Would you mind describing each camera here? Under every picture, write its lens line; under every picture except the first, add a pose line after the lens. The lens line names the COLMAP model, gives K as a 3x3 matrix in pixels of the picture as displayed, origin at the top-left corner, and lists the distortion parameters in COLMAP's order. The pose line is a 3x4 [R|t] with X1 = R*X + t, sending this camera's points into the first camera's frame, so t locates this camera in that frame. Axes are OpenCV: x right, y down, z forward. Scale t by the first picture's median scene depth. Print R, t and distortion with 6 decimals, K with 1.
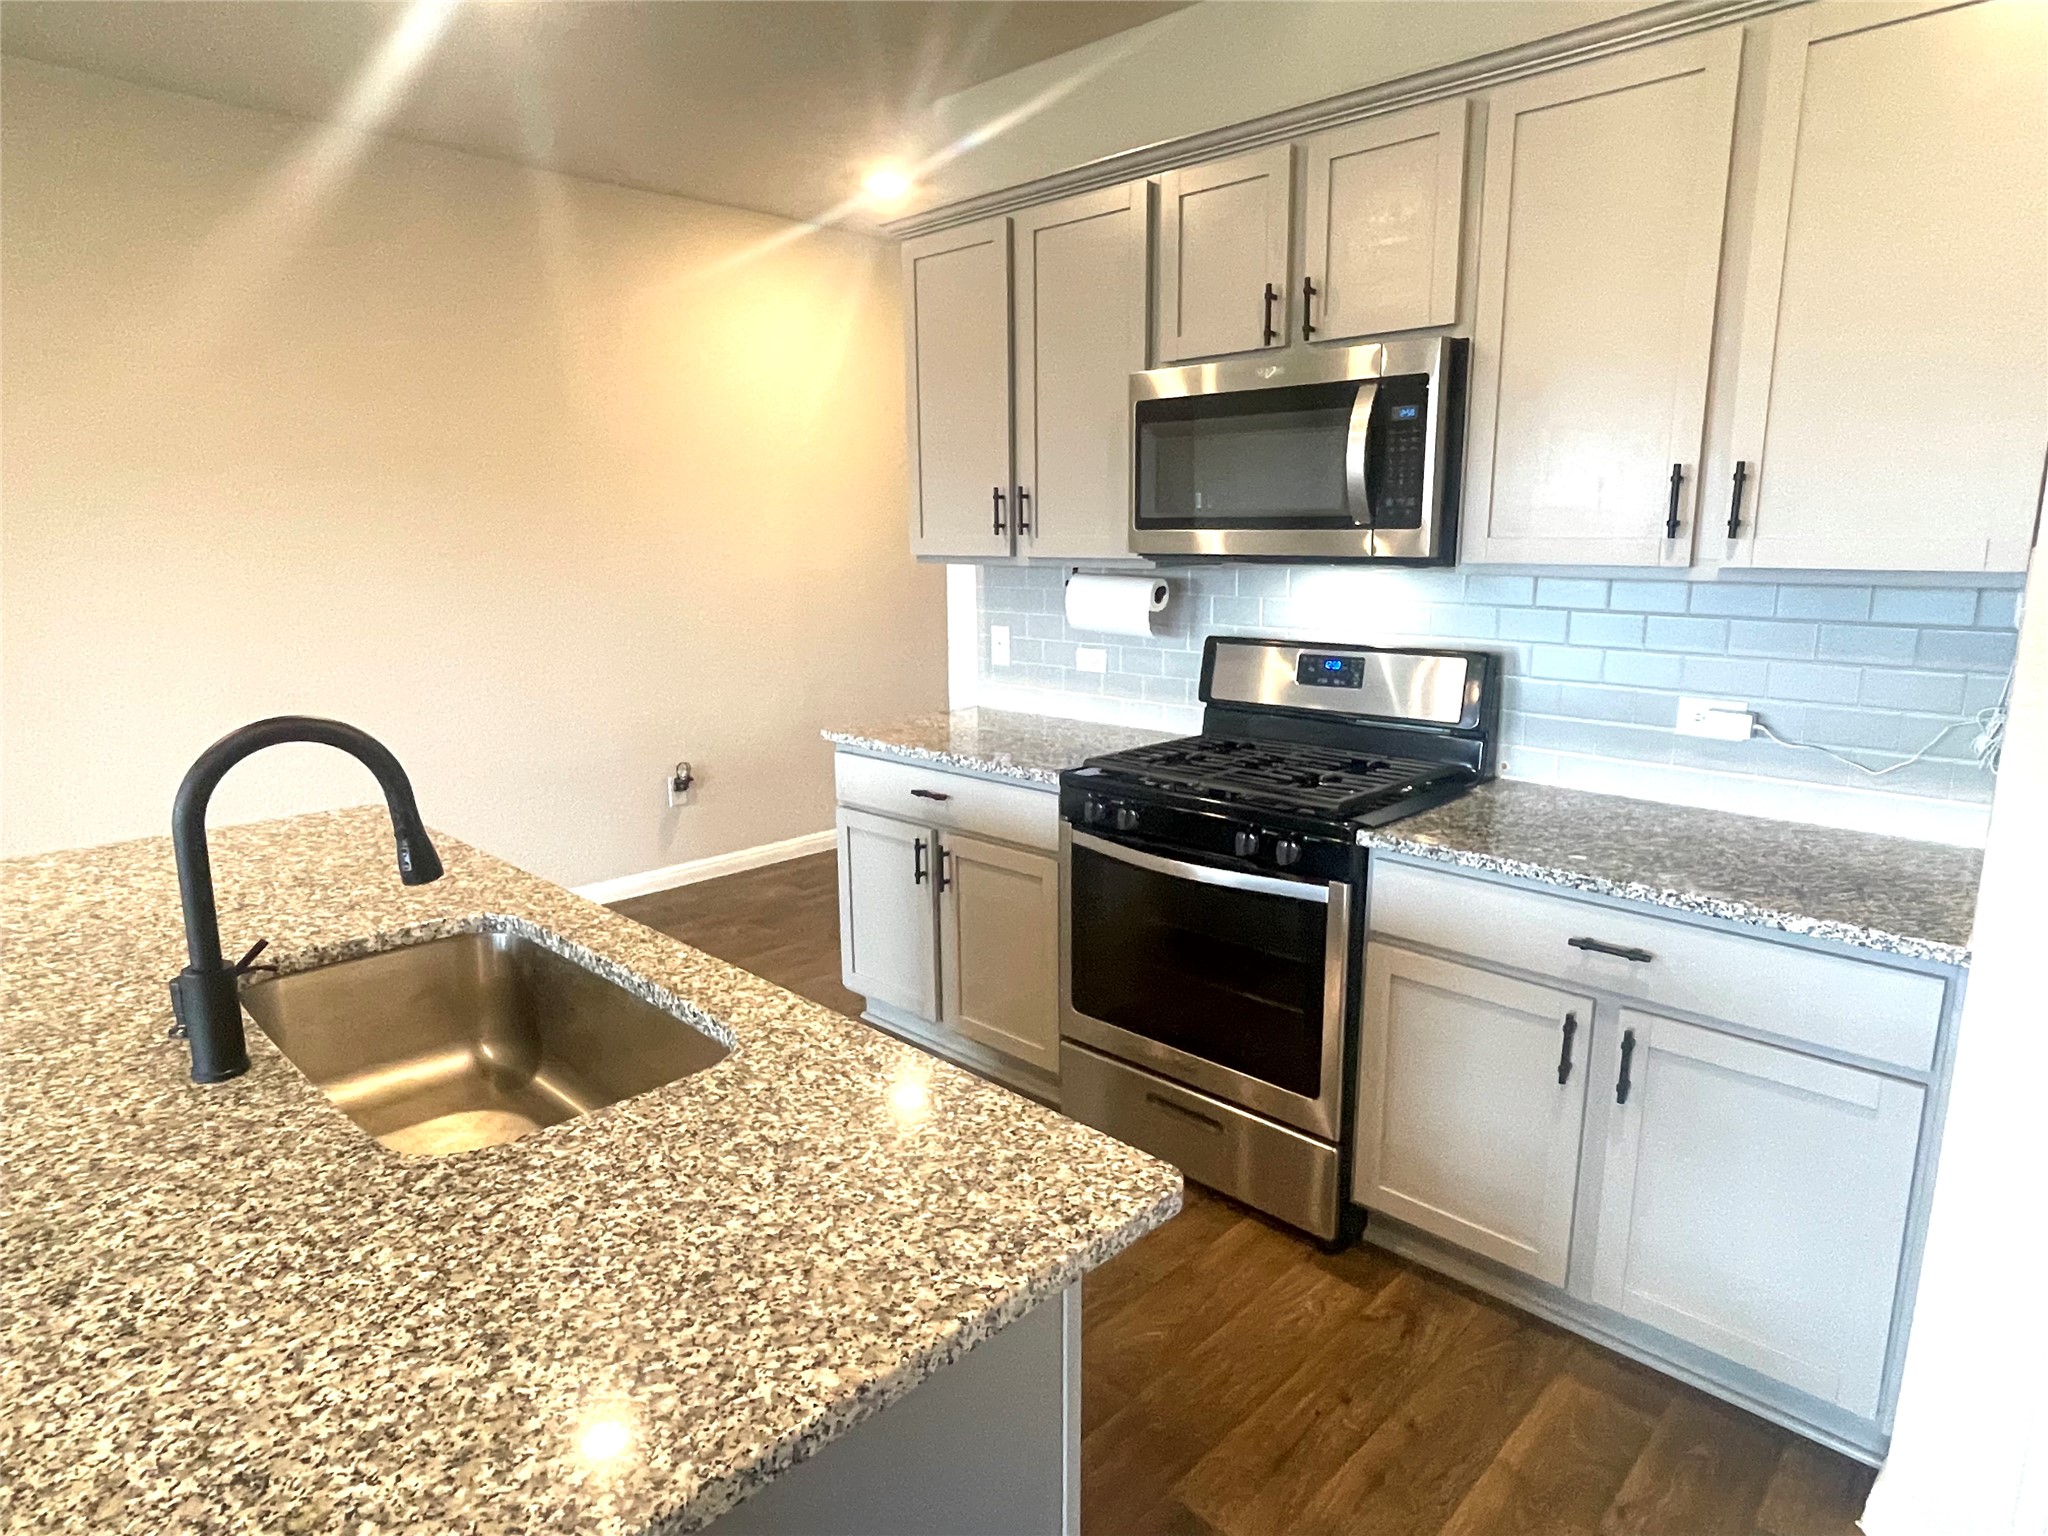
lens RADIAL K [[1186.8, 0, 1024.0], [0, 1186.8, 768.0], [0, 0, 1]] dist [0.005022, 0.001006]
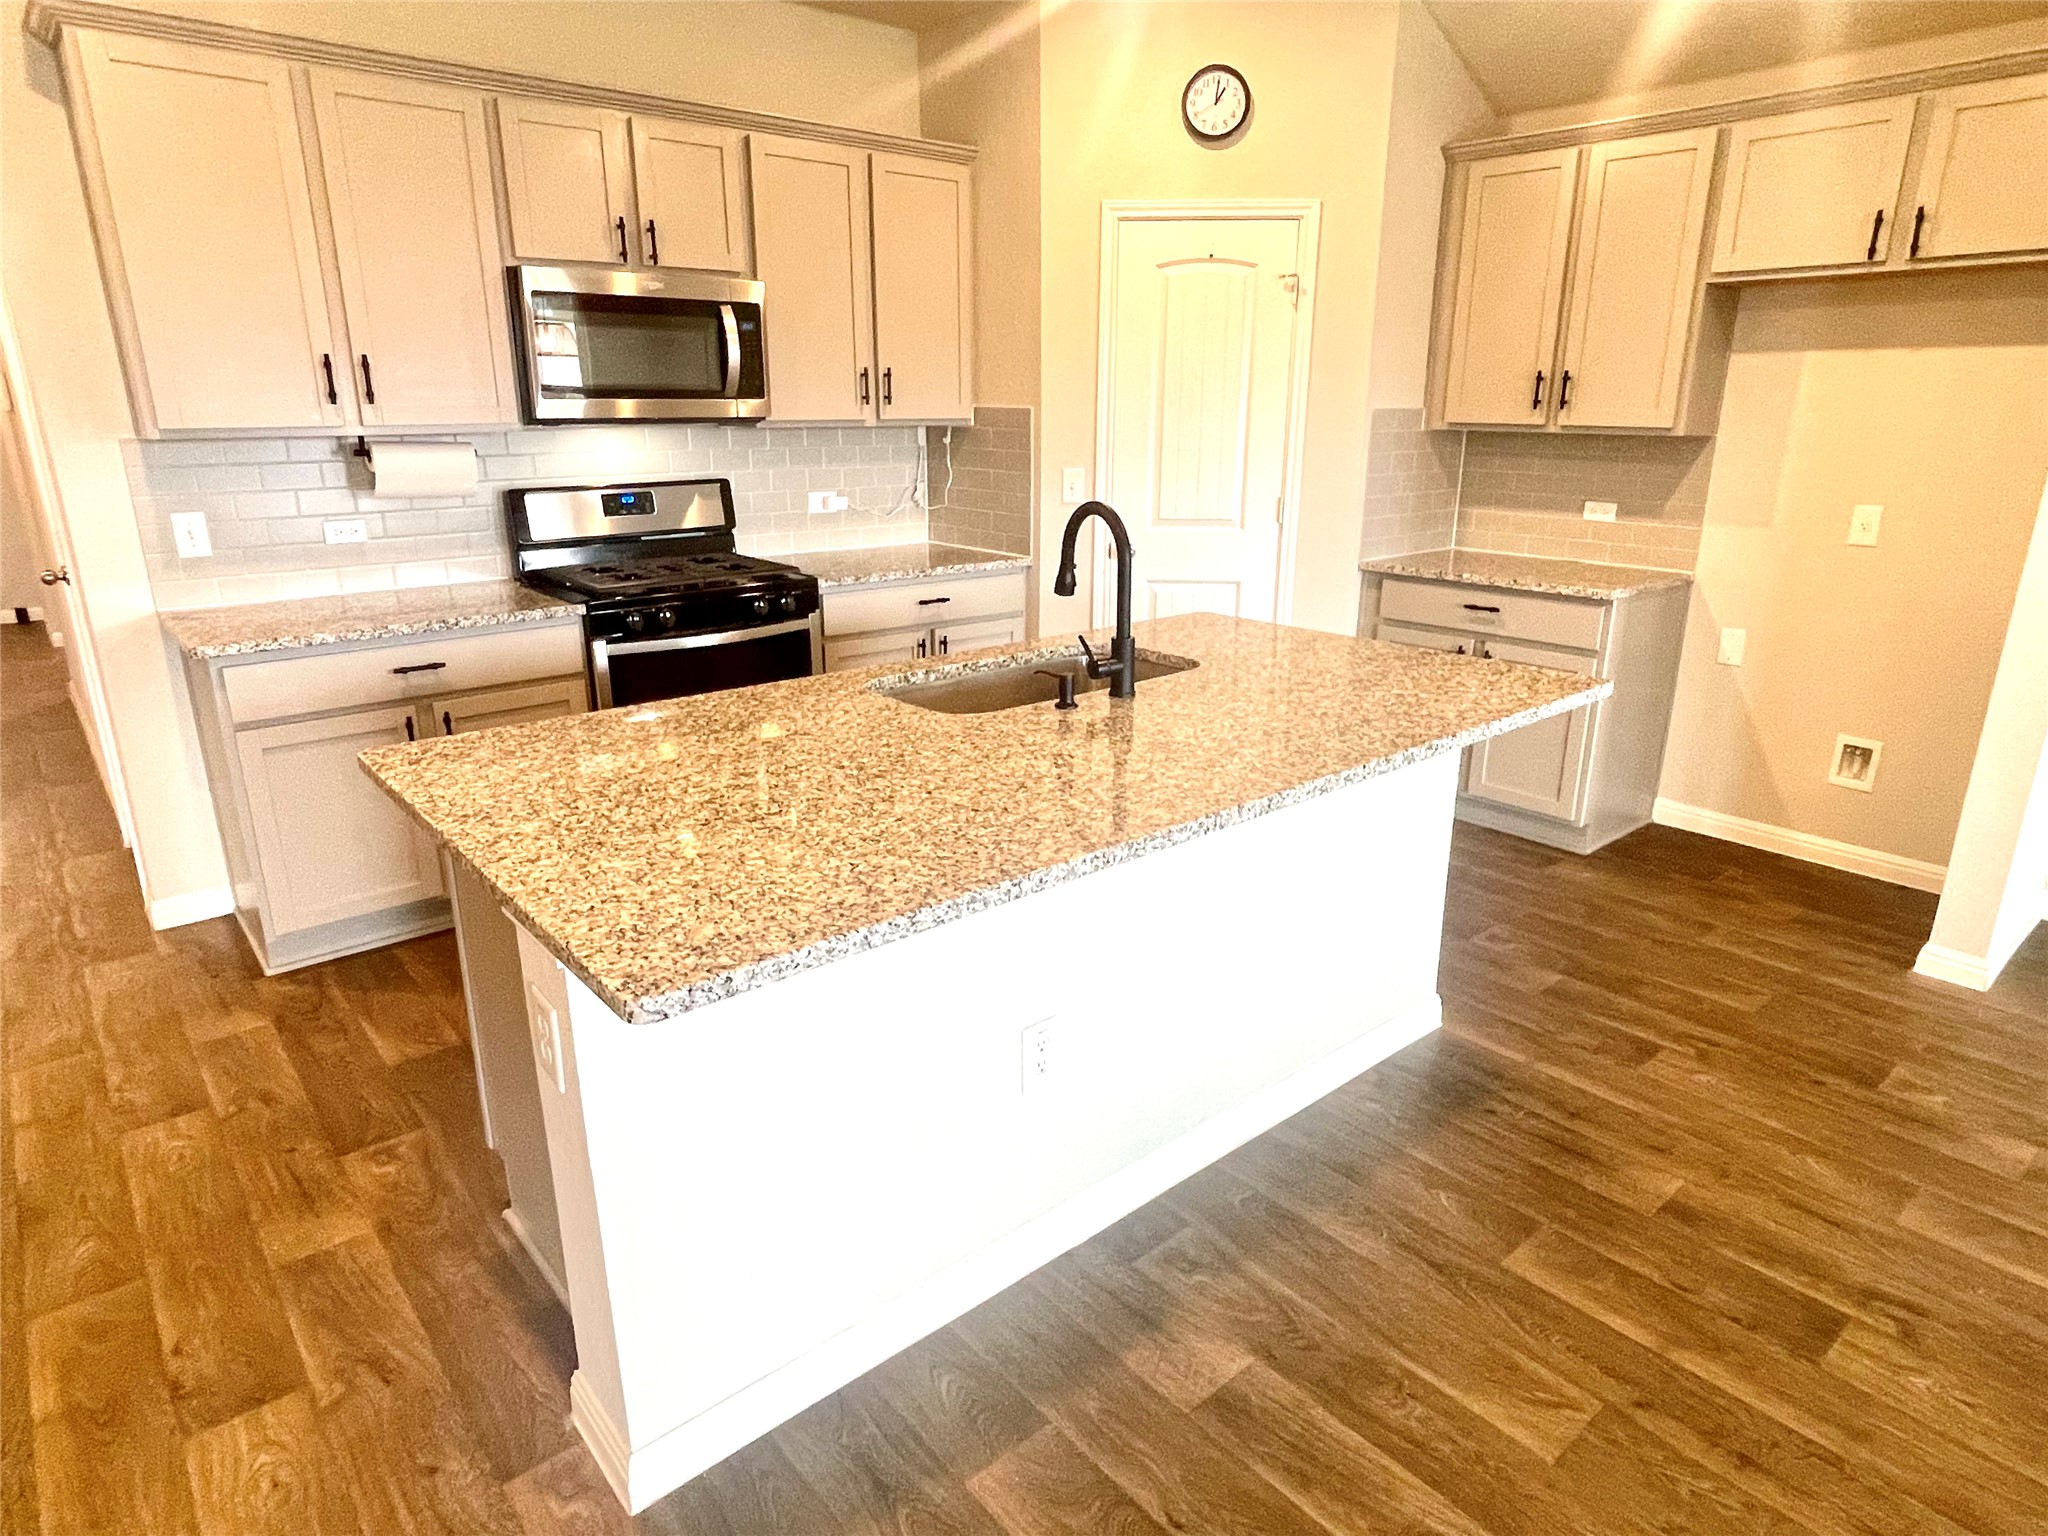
lens RADIAL K [[1186.8, 0, 1024.0], [0, 1186.8, 768.0], [0, 0, 1]] dist [0.005022, 0.001006]
pose [[0.089154, -0.293721, 0.951725, -1.355074], [0.192501, 0.942595, 0.272870, -0.097680], [-0.977238, 0.158880, 0.140578, 0.485991]]
